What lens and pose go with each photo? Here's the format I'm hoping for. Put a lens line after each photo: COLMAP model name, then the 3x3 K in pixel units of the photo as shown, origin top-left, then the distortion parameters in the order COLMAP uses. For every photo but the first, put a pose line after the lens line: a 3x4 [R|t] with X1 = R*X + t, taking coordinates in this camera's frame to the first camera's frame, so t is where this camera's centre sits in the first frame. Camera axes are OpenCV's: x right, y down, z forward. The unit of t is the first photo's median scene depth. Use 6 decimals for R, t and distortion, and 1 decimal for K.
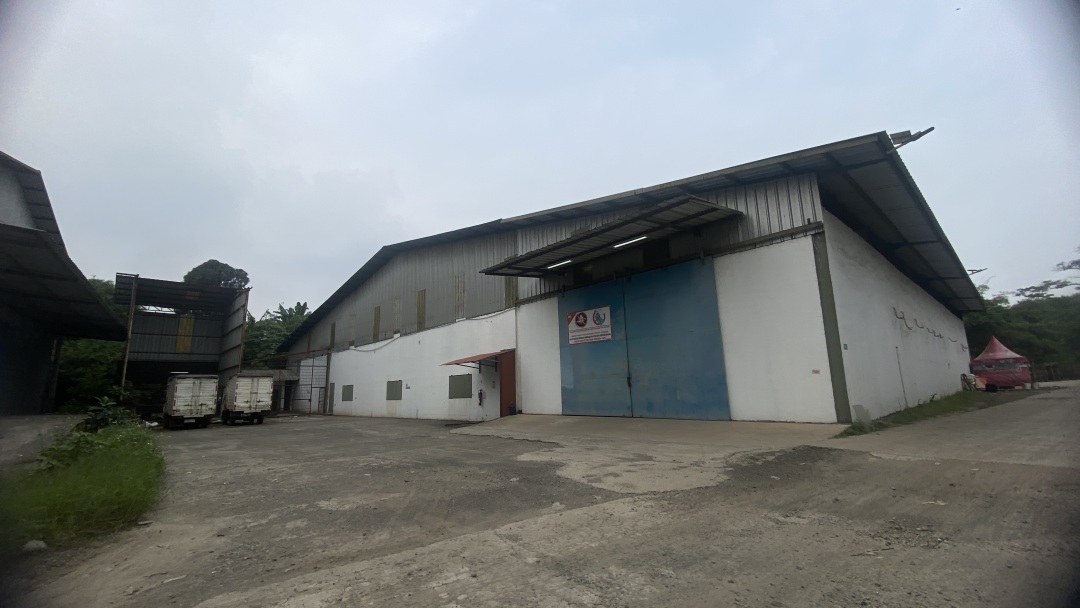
lens RADIAL K [[483.2, 0, 535.9], [0, 483.2, 295.0], [0, 0, 1]] dist [0.001130, -0.013595]
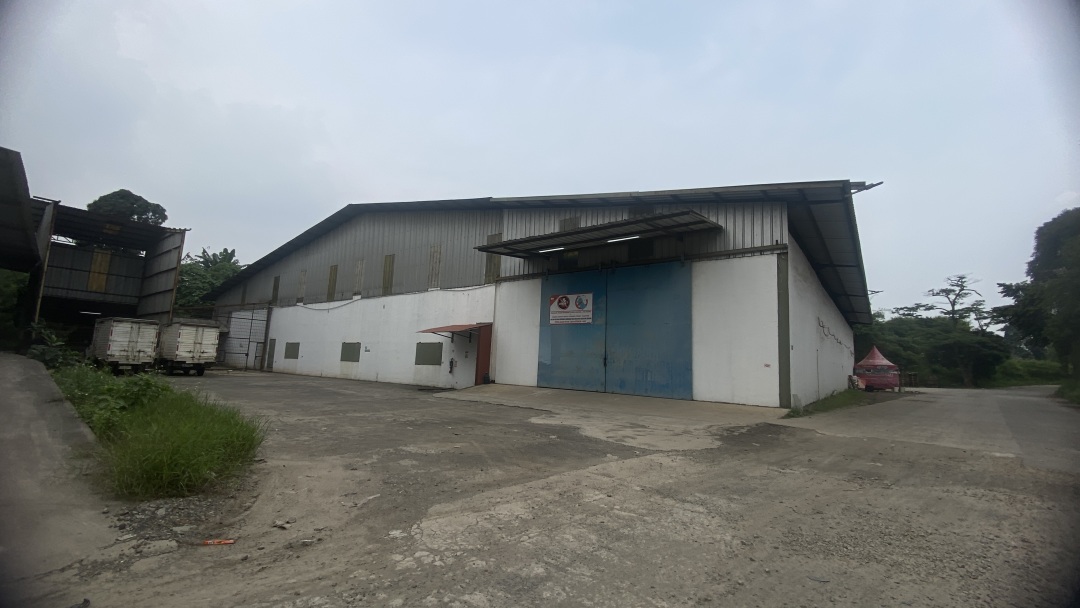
lens RADIAL K [[483.2, 0, 549.0], [0, 483.2, 299.6], [0, 0, 1]] dist [0.001130, -0.013595]
pose [[0.979103, 0.096857, 0.178816, -0.138882], [-0.107699, 0.992826, 0.051930, -0.008680], [-0.172503, -0.070103, 0.982511, -0.070041]]
